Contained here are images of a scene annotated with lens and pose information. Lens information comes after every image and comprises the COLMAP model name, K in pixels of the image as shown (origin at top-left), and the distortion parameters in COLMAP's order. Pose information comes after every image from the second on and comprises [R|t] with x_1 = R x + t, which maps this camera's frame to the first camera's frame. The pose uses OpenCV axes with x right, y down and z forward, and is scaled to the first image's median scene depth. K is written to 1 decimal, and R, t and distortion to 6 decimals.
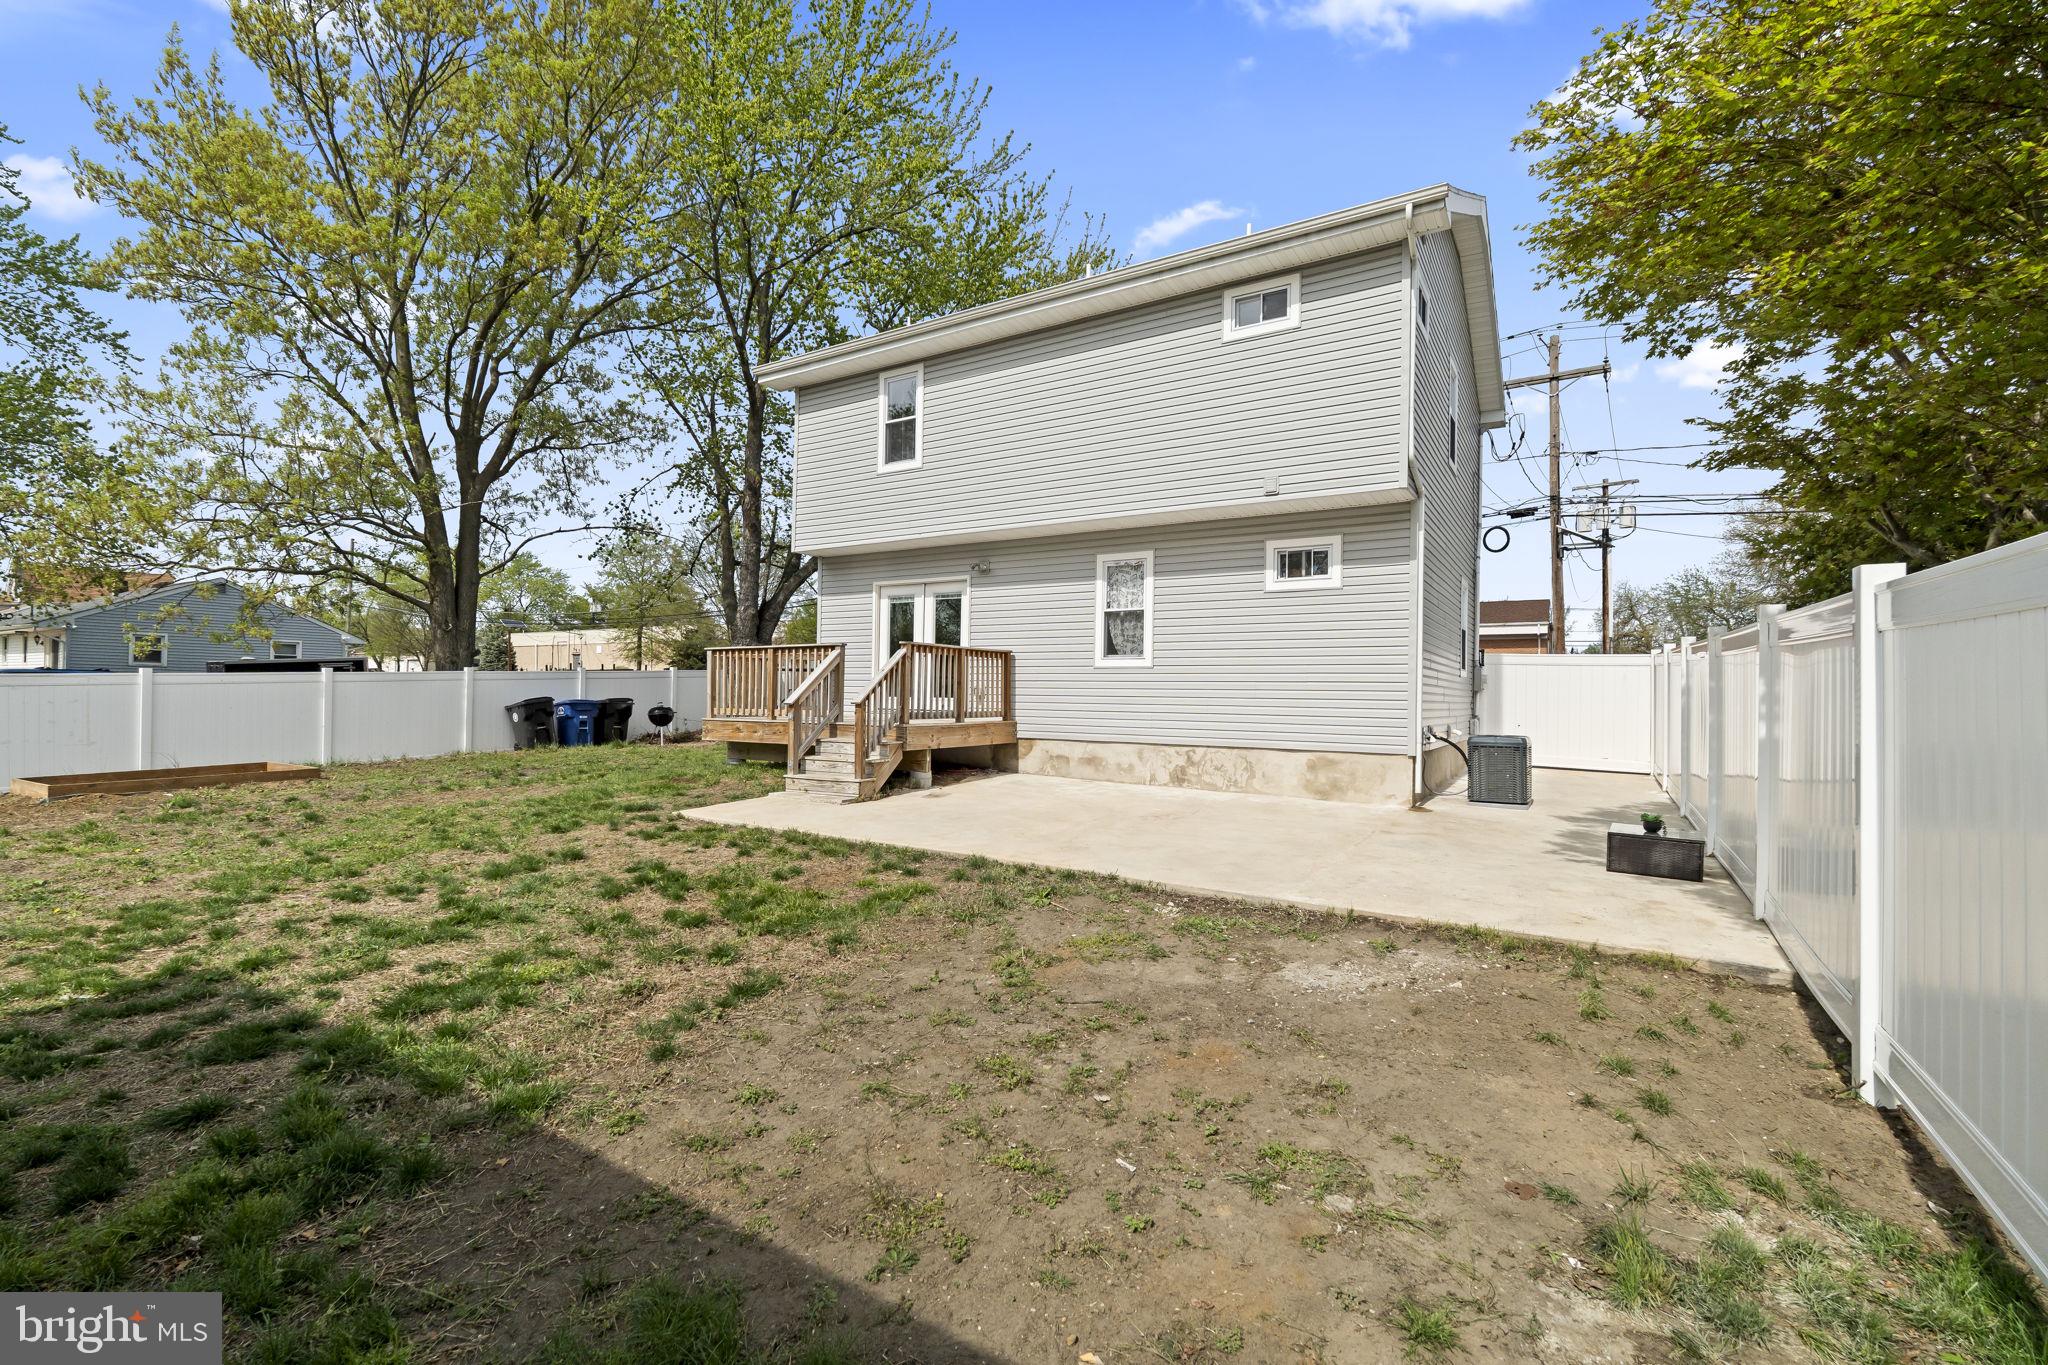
lens RADIAL K [[903.3, 0, 1026.6], [0, 903.3, 688.2], [0, 0, 1]] dist [-0.007489, -0.001098]
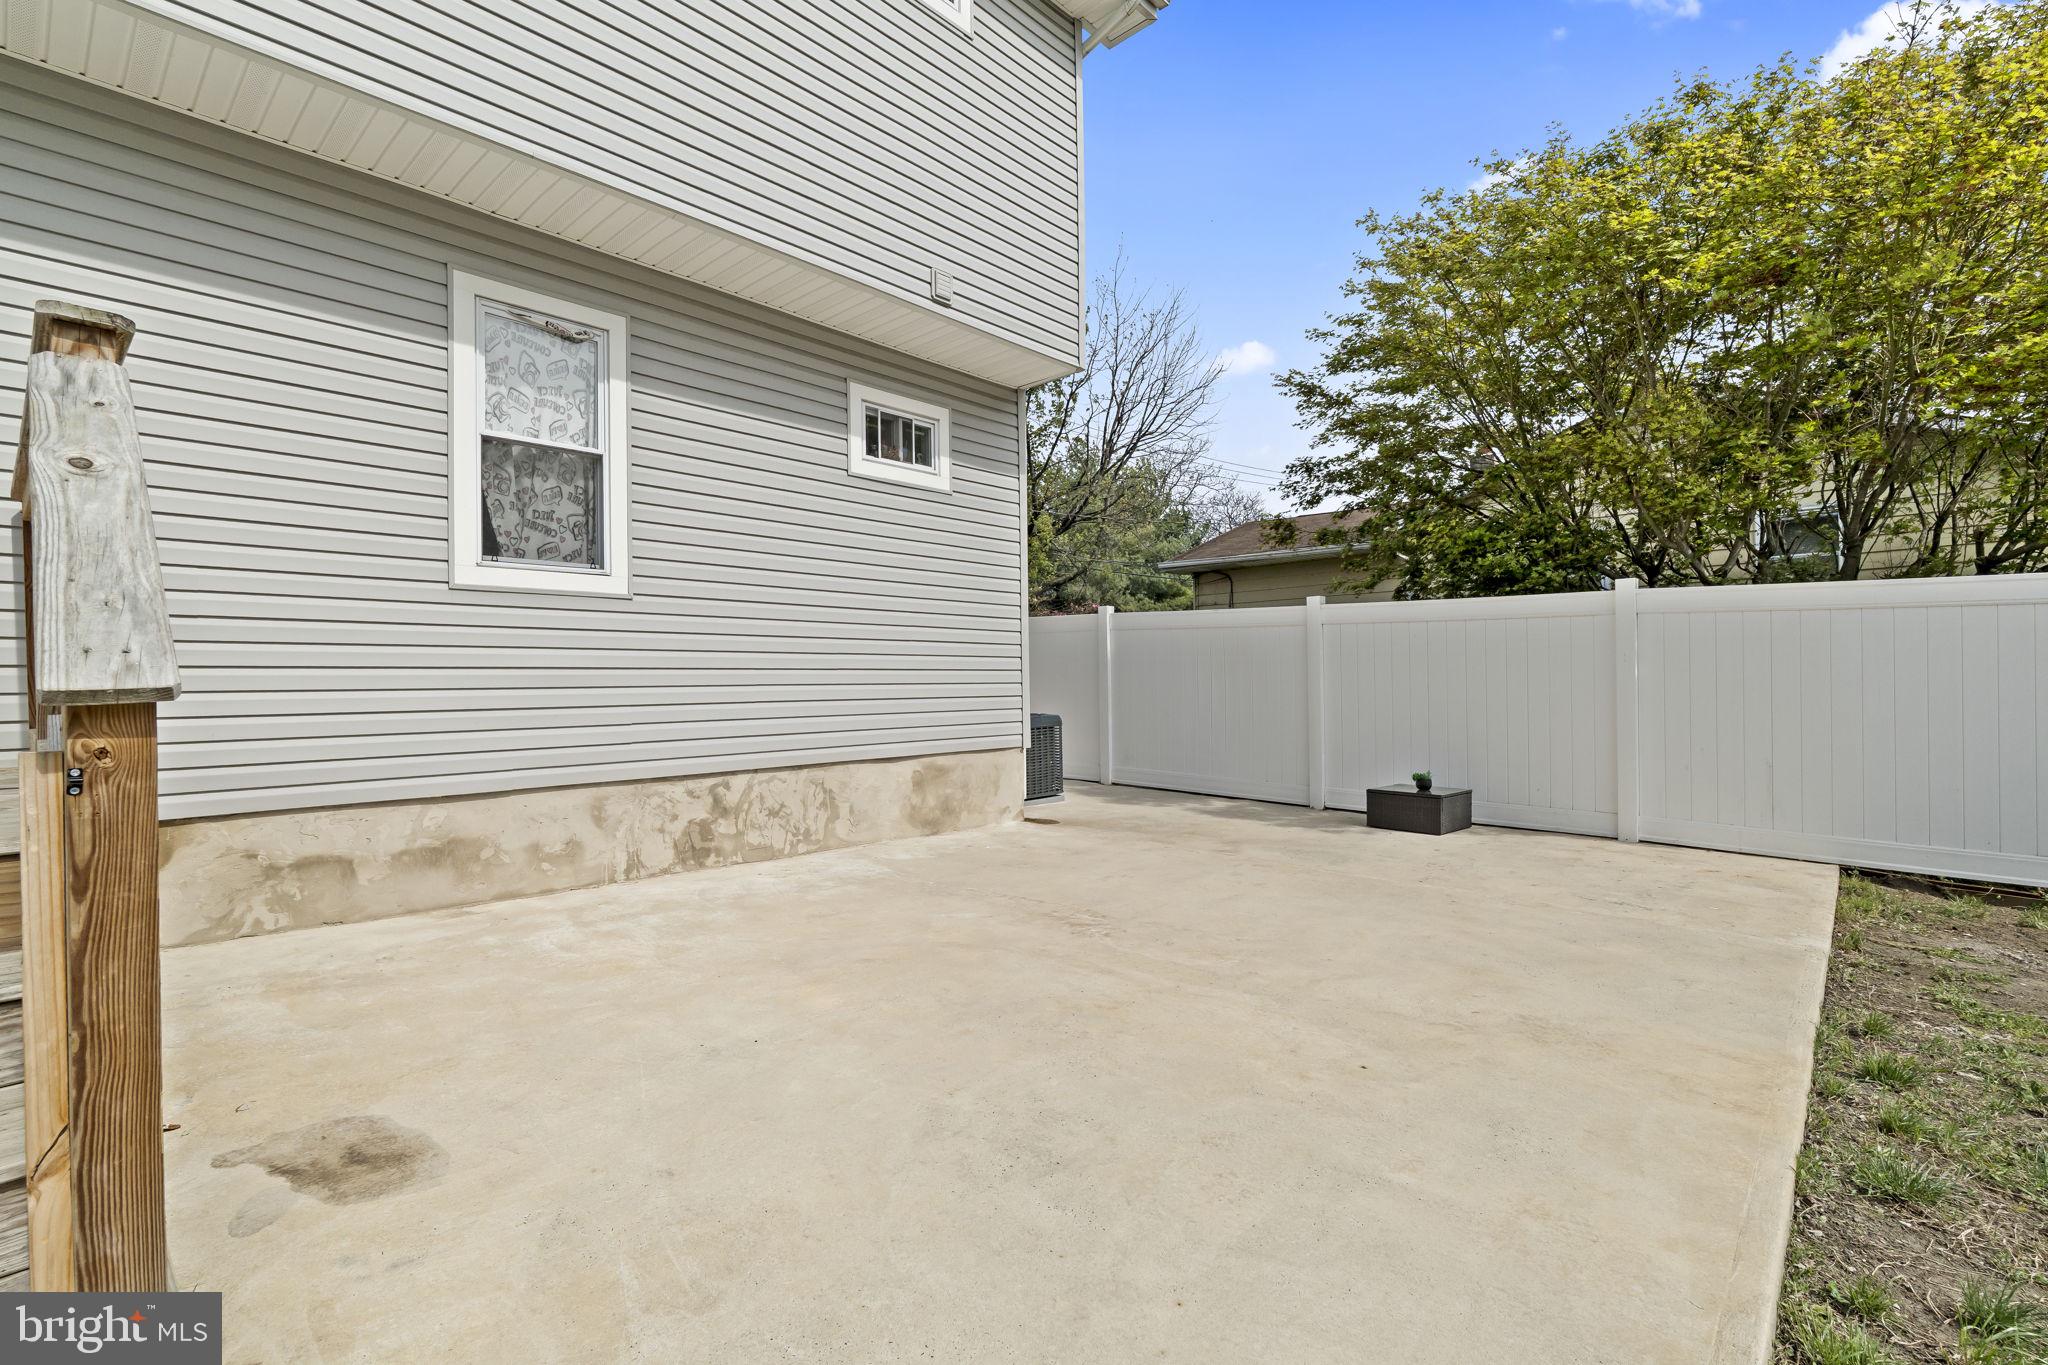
lens RADIAL K [[903.3, 0, 1024.6], [0, 903.3, 678.1], [0, 0, 1]] dist [-0.007489, -0.001098]
pose [[0.192329, -0.009580, 0.981284, -0.244732], [0.007742, 0.999936, 0.008244, 0.012222], [-0.981300, 0.006012, 0.192391, 0.769930]]
